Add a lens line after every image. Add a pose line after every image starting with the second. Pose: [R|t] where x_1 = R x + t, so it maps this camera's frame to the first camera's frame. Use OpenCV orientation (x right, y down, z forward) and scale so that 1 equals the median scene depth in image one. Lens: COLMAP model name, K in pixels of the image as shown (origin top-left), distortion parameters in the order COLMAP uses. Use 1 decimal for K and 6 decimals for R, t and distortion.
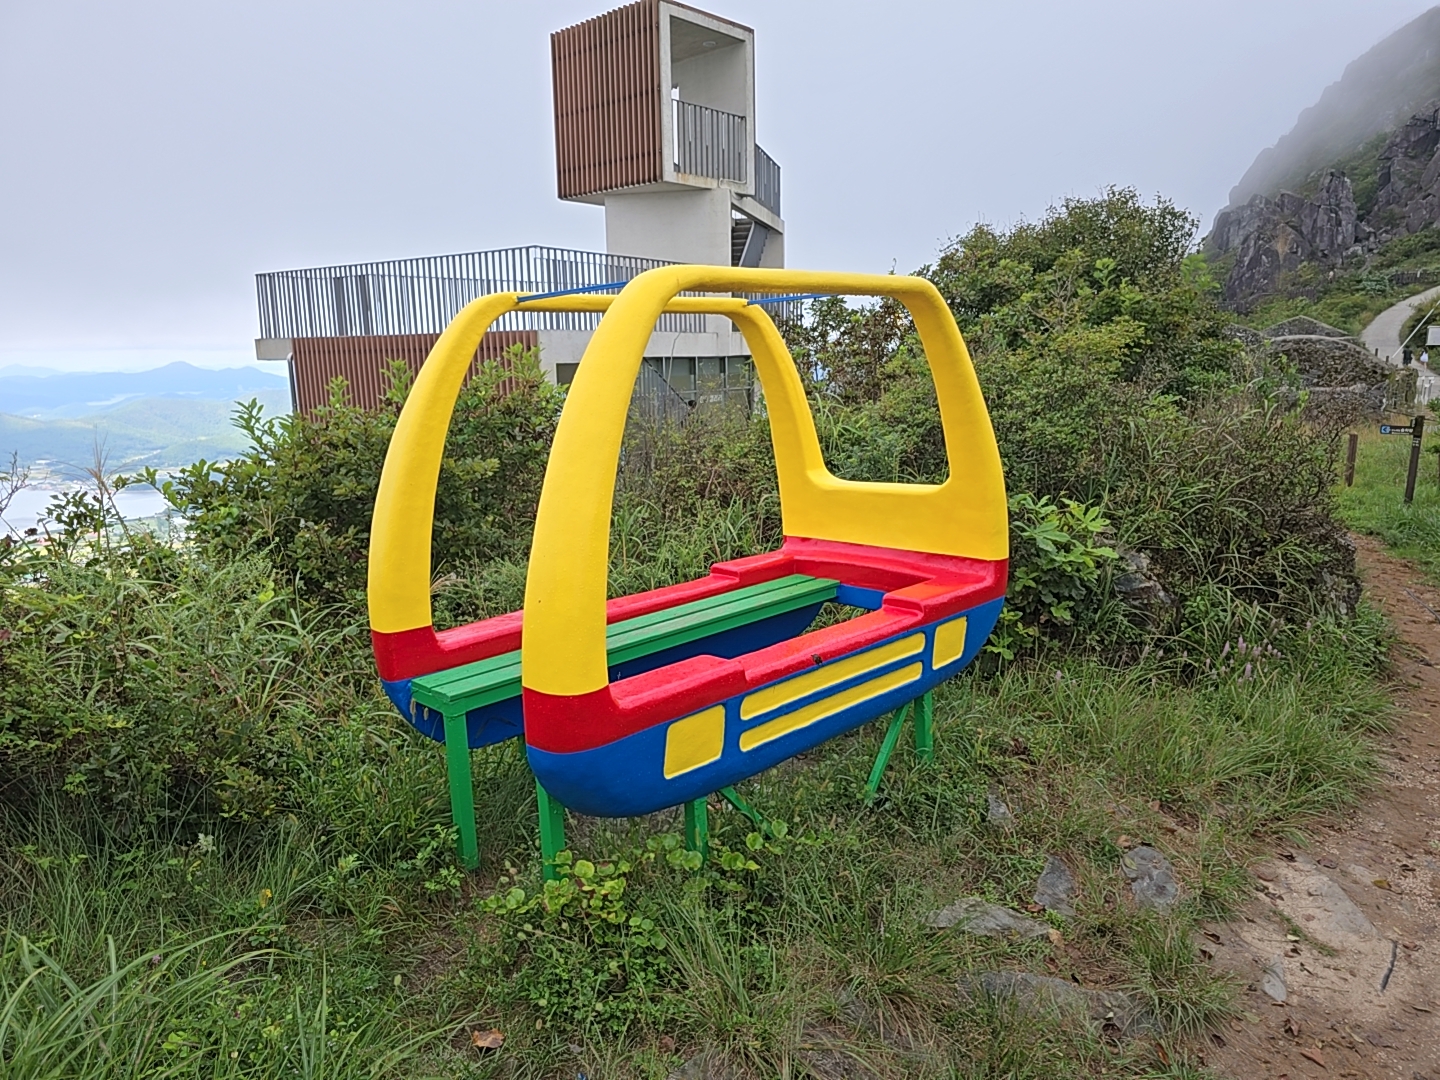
lens RADIAL K [[979.0, 0, 720.0], [0, 979.0, 540.0], [0, 0, 1]] dist [0.003620, -0.001090]
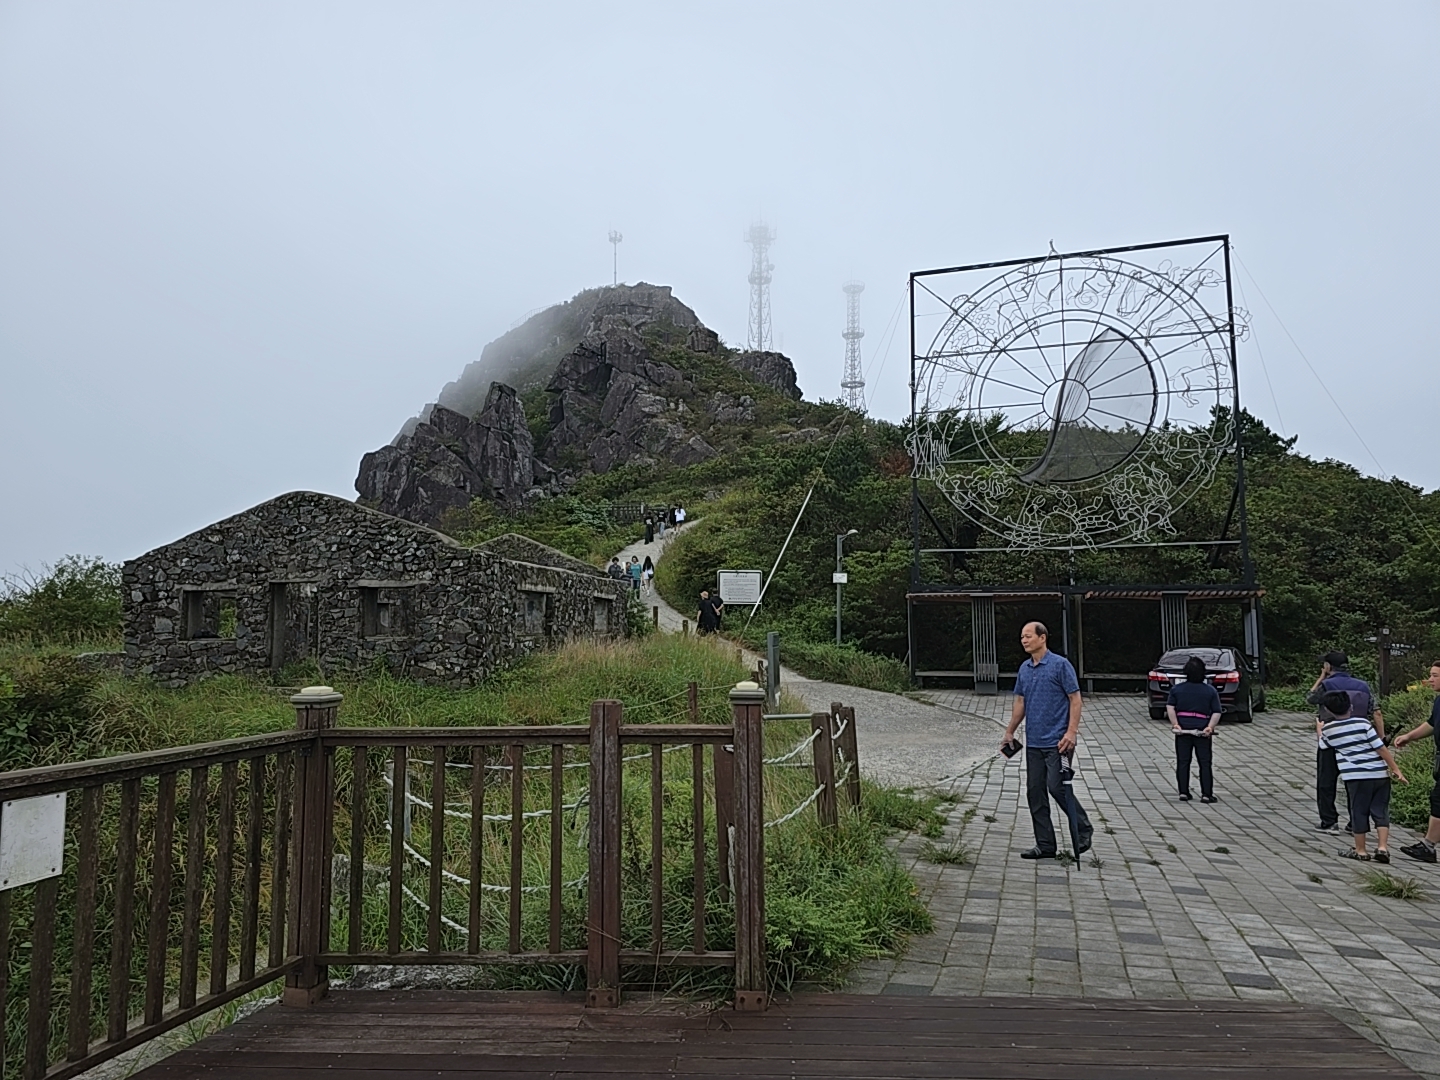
lens RADIAL K [[979.0, 0, 720.0], [0, 979.0, 540.0], [0, 0, 1]] dist [0.003620, -0.001090]
pose [[0.700866, 0.079530, 0.708846, 0.231508], [0.130423, 0.962723, -0.236968, -0.072330], [-0.701268, 0.258532, 0.664367, 0.430631]]
